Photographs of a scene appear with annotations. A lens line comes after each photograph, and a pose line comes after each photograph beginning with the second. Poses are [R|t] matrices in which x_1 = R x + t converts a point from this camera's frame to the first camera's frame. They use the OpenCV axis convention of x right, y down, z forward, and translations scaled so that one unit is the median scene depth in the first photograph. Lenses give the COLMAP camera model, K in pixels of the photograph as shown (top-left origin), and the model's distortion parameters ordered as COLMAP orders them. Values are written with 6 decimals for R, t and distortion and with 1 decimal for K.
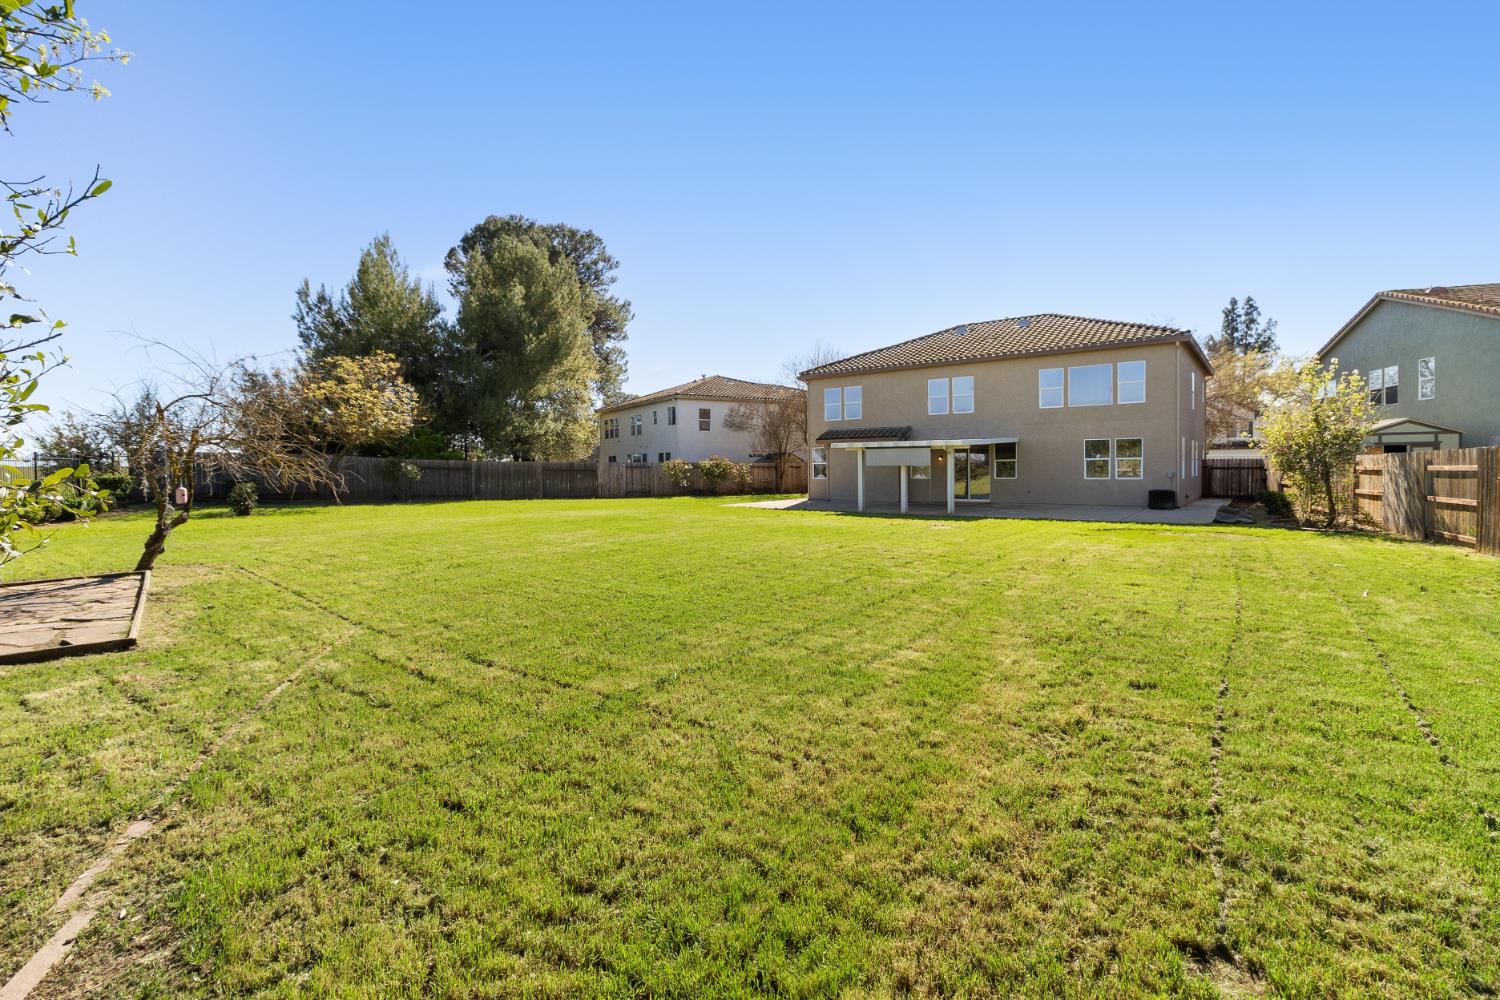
lens RADIAL K [[696.3, 0, 754.9], [0, 696.3, 477.1], [0, 0, 1]] dist [-0.000952, -0.000056]
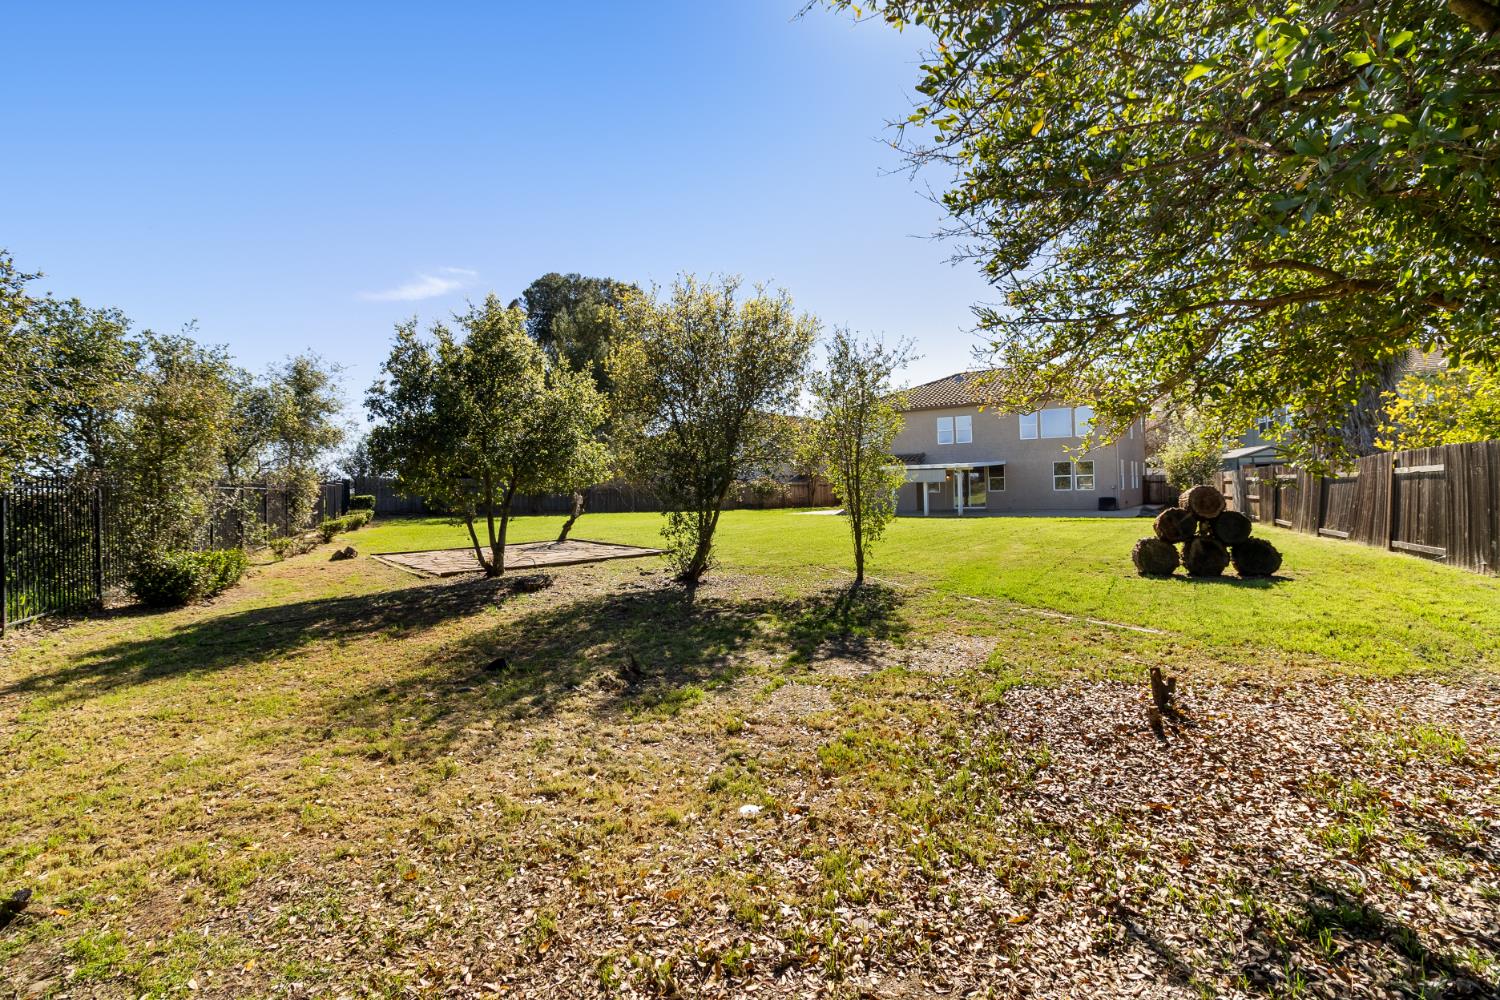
lens RADIAL K [[709.4, 0, 750.0], [0, 709.4, 500.0], [0, 0, 1]] dist [-0.001345, 0.000250]
pose [[0.999434, -0.012675, 0.031164, -0.175913], [0.012597, 0.999917, 0.002713, 0.010294], [-0.031195, -0.002319, 0.999511, -0.395229]]
